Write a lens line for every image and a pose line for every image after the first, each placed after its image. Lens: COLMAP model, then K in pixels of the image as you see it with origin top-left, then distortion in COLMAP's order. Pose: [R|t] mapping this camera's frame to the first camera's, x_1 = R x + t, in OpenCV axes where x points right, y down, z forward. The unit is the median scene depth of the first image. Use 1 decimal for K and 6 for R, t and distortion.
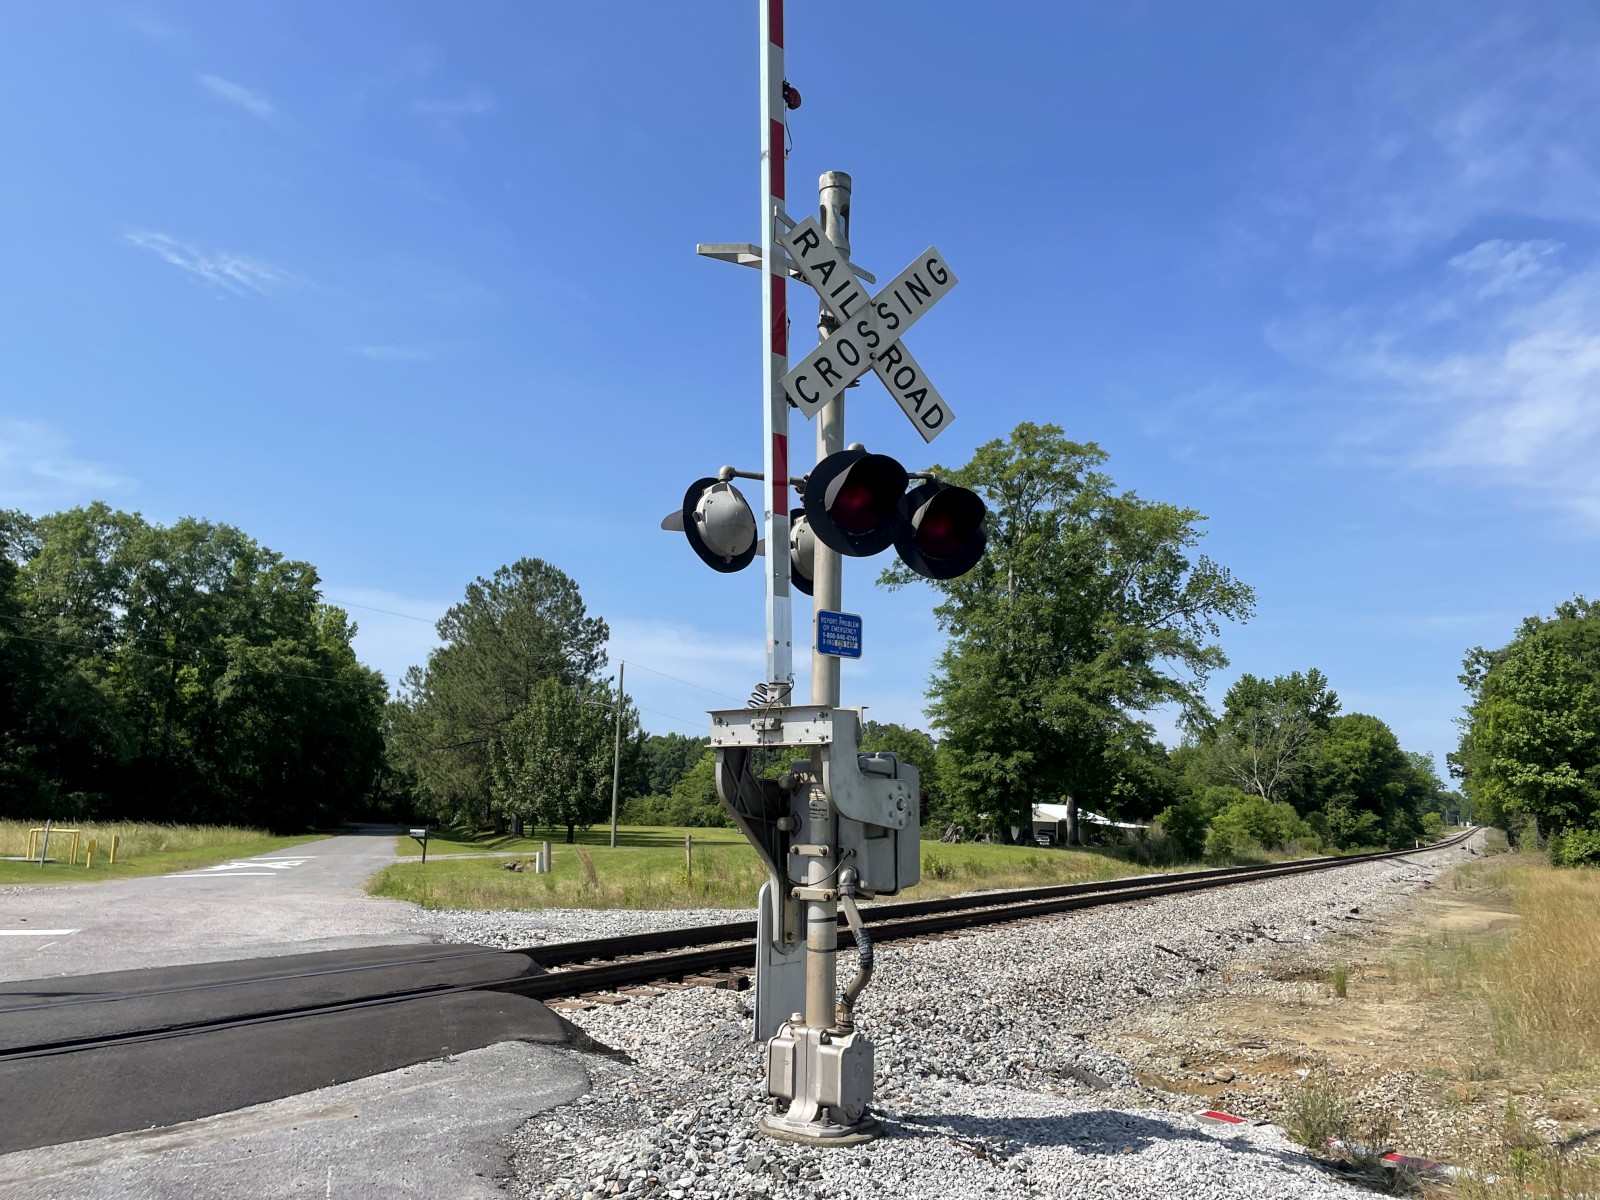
lens RADIAL K [[1219.4, 0, 795.6], [0, 1219.4, 609.2], [0, 0, 1]] dist [0.110985, -0.146963]
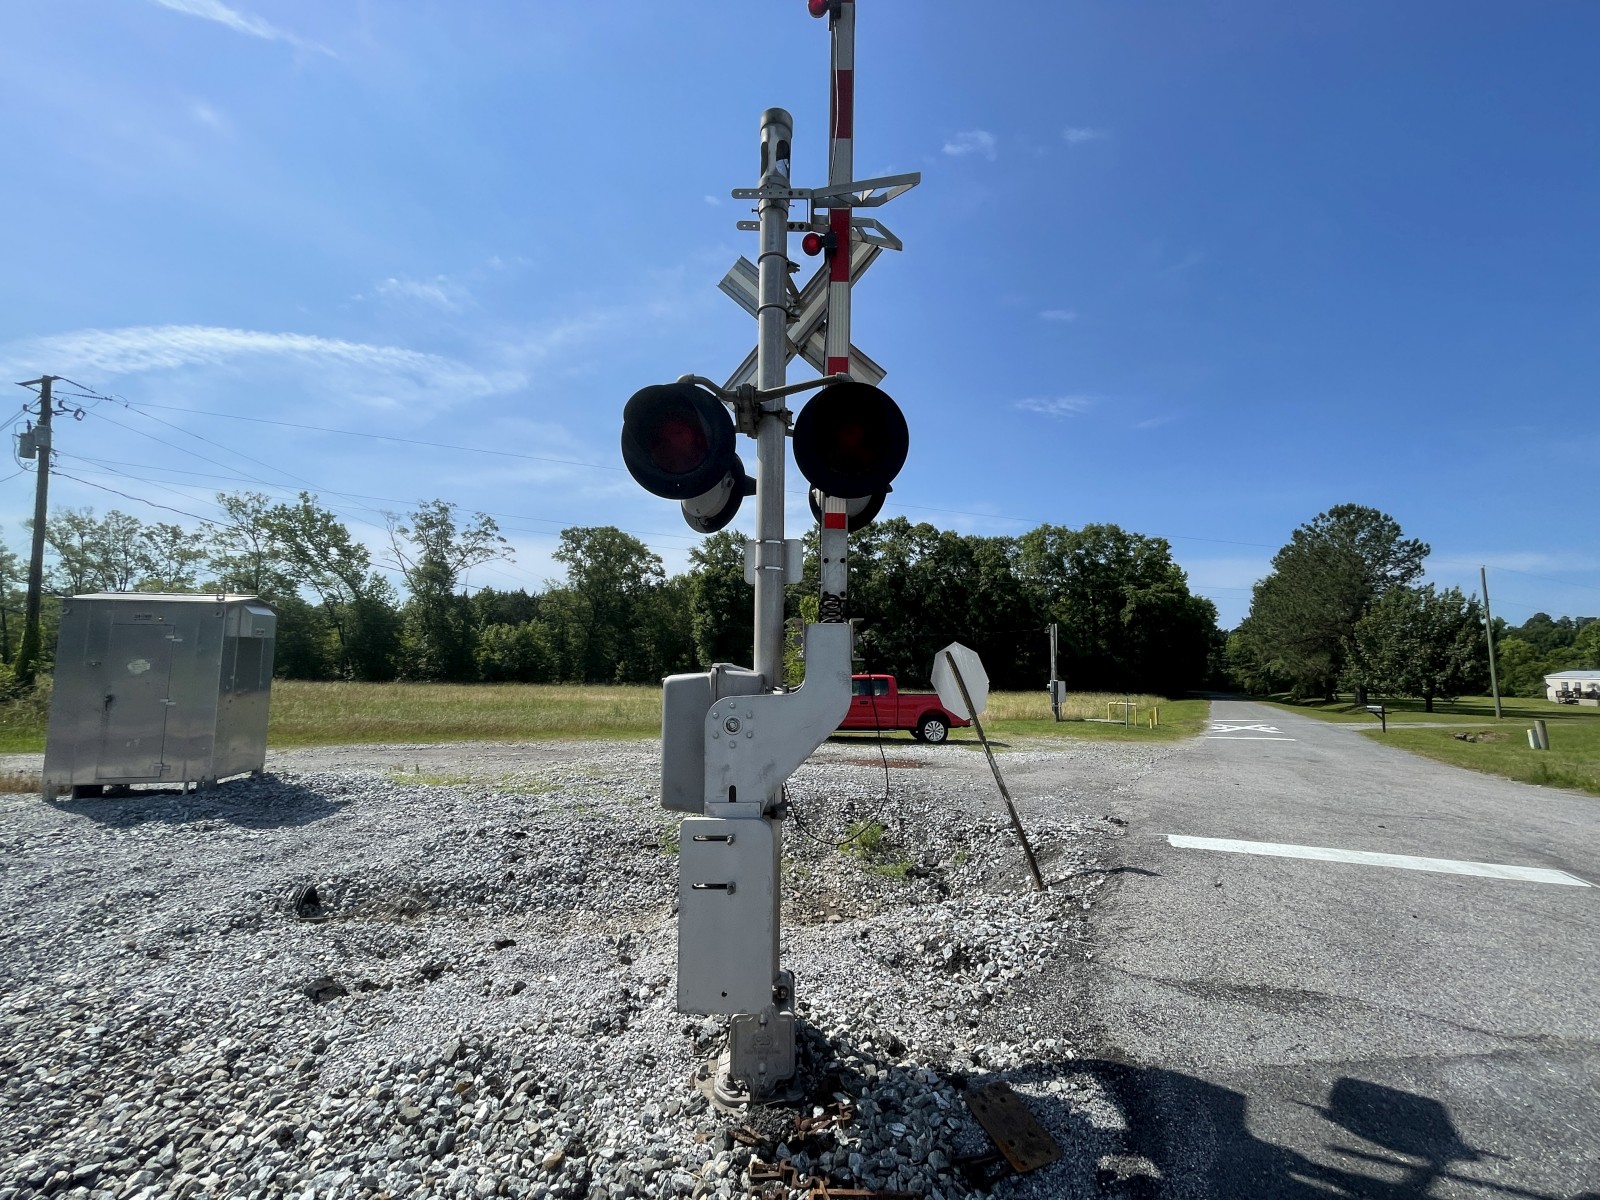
lens RADIAL K [[636.3, 0, 799.3], [0, 636.3, 603.0], [0, 0, 1]] dist [-0.006024, -0.000369]
pose [[0.661554, -0.096255, -0.743694, -0.104004], [0.124916, 0.992017, -0.017275, 0.004624], [0.739420, -0.081471, 0.668297, 0.064845]]
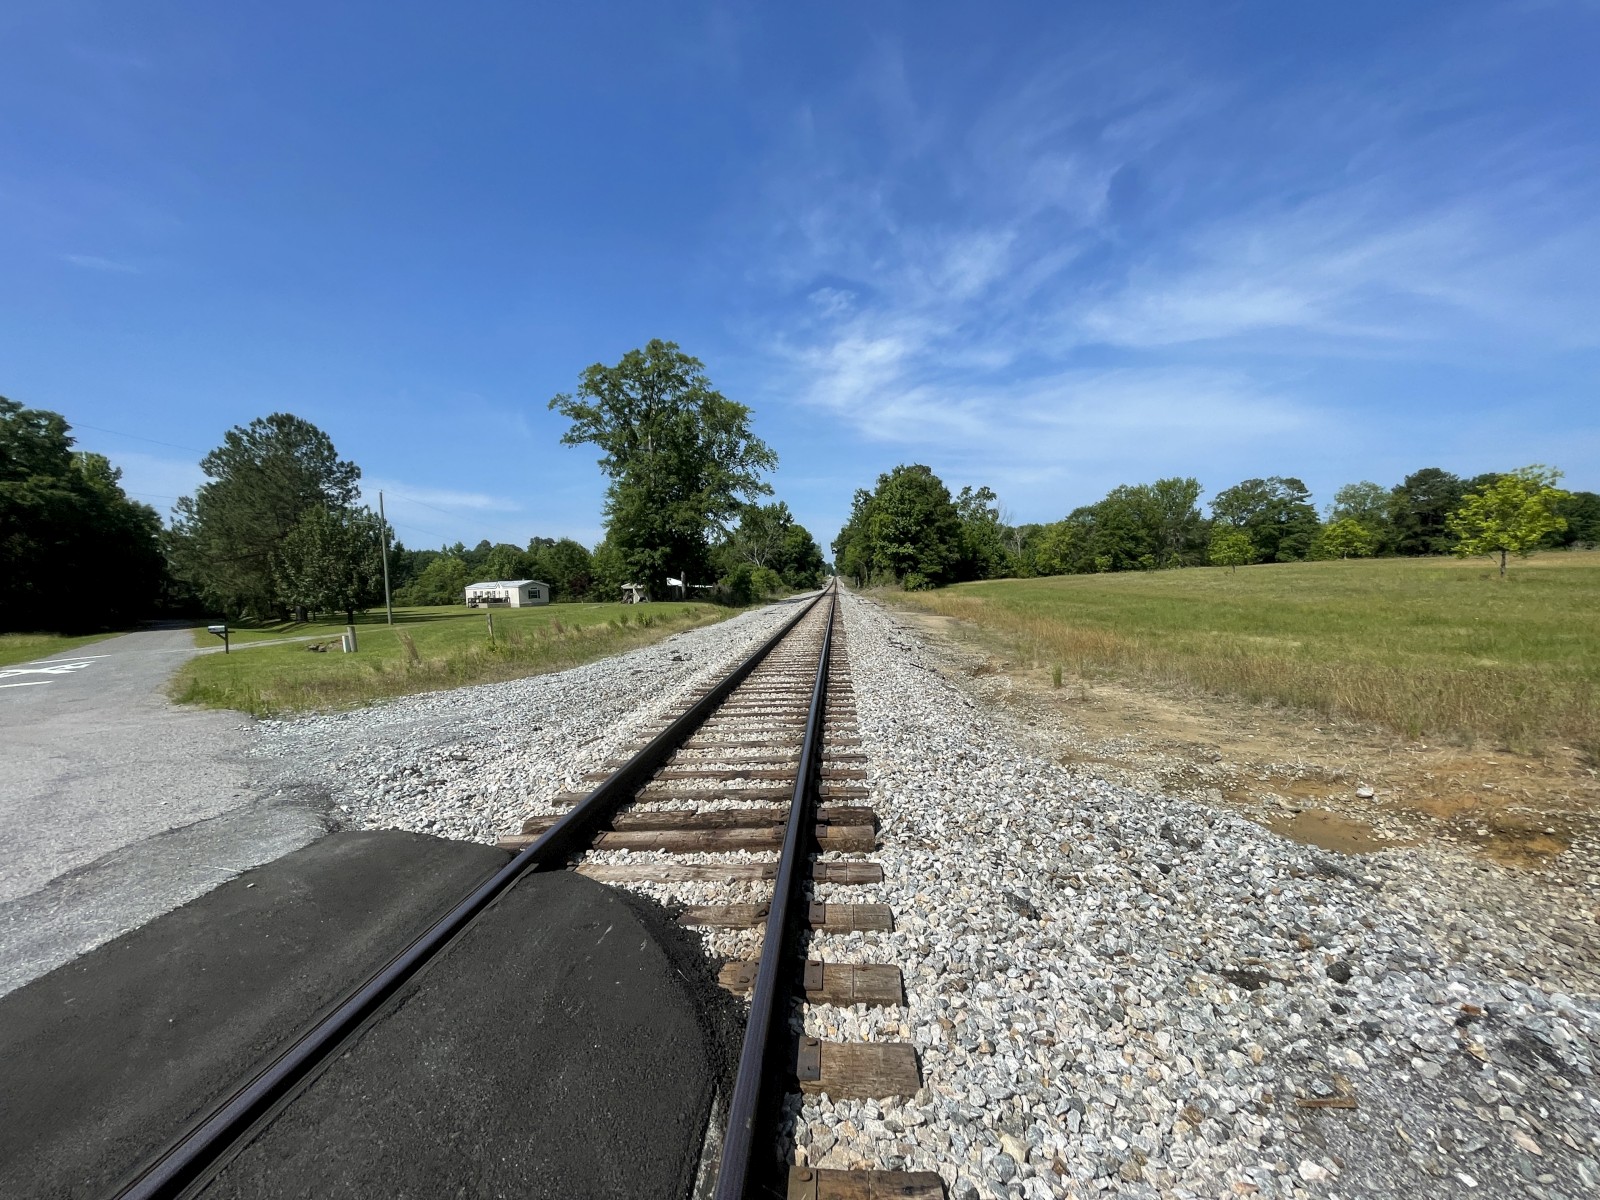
lens RADIAL K [[653.9, 0, 797.0], [0, 653.9, 615.1], [0, 0, 1]] dist [-0.002549, 0.000112]
pose [[0.900715, -0.082297, 0.426544, -0.037952], [-0.010195, 0.977616, 0.210148, 0.017008], [-0.434291, -0.193632, 0.879715, 0.112716]]
